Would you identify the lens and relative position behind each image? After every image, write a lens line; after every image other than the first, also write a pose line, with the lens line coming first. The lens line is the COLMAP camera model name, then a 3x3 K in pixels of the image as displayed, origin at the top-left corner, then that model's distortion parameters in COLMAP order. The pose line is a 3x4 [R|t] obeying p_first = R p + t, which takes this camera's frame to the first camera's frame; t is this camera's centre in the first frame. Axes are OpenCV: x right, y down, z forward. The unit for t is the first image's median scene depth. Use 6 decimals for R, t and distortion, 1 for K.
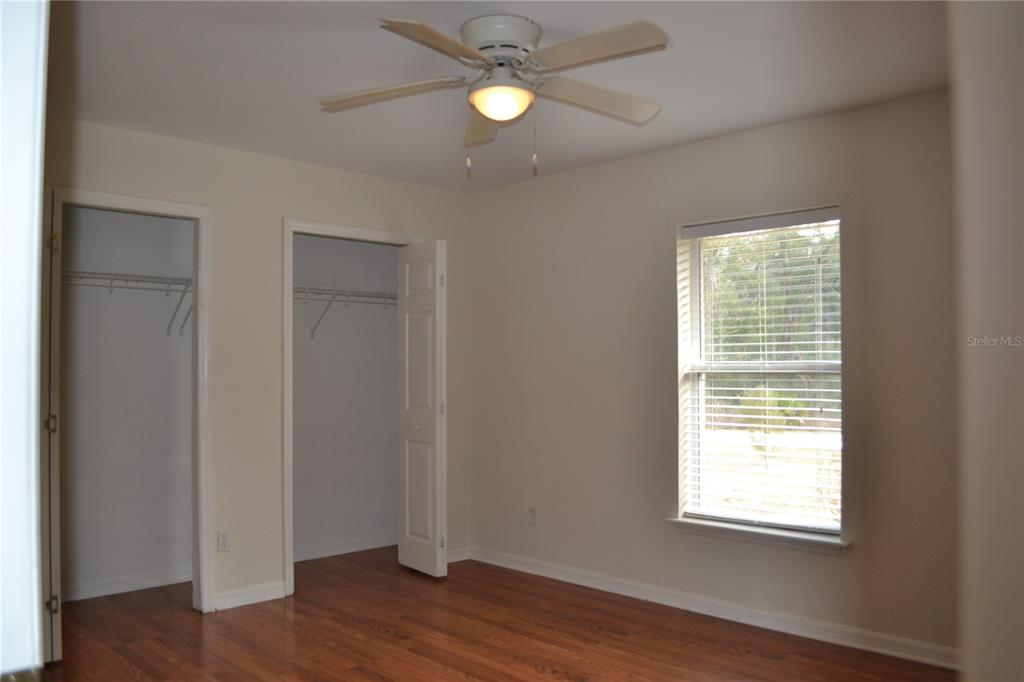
lens RADIAL K [[824.4, 0, 512.1], [0, 824.4, 343.6], [0, 0, 1]] dist [-0.071450, 0.001895]
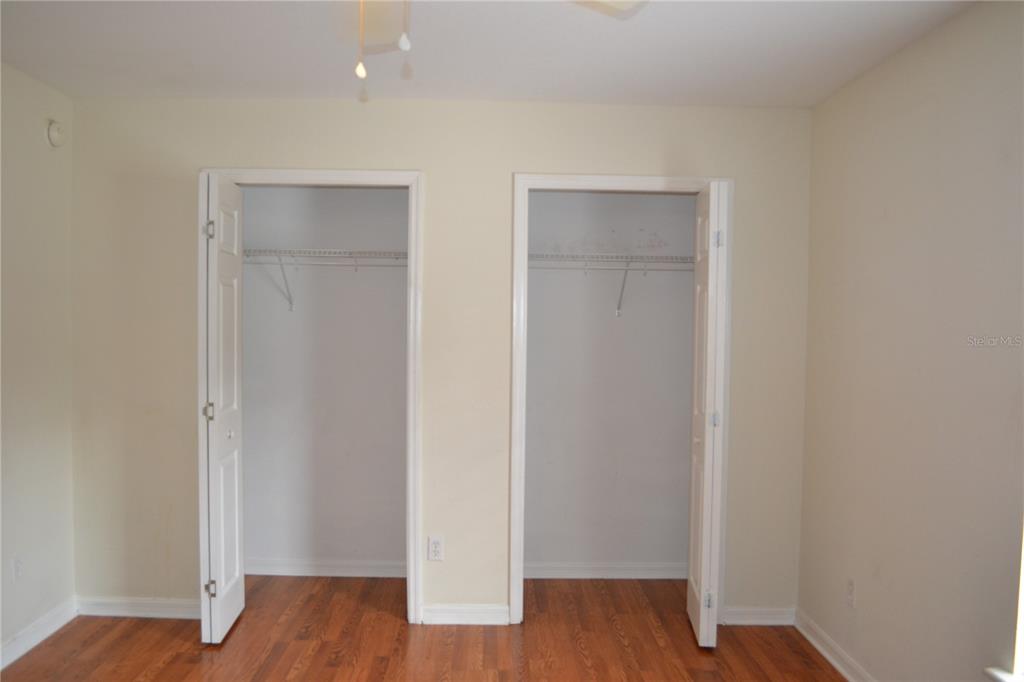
lens RADIAL K [[824.4, 0, 512.1], [0, 824.4, 343.6], [0, 0, 1]] dist [-0.071450, 0.001895]
pose [[0.727728, 0.036487, -0.684894, 0.295166], [0.003768, 0.998356, 0.057190, -0.030543], [0.685855, -0.044199, 0.726395, 0.392085]]
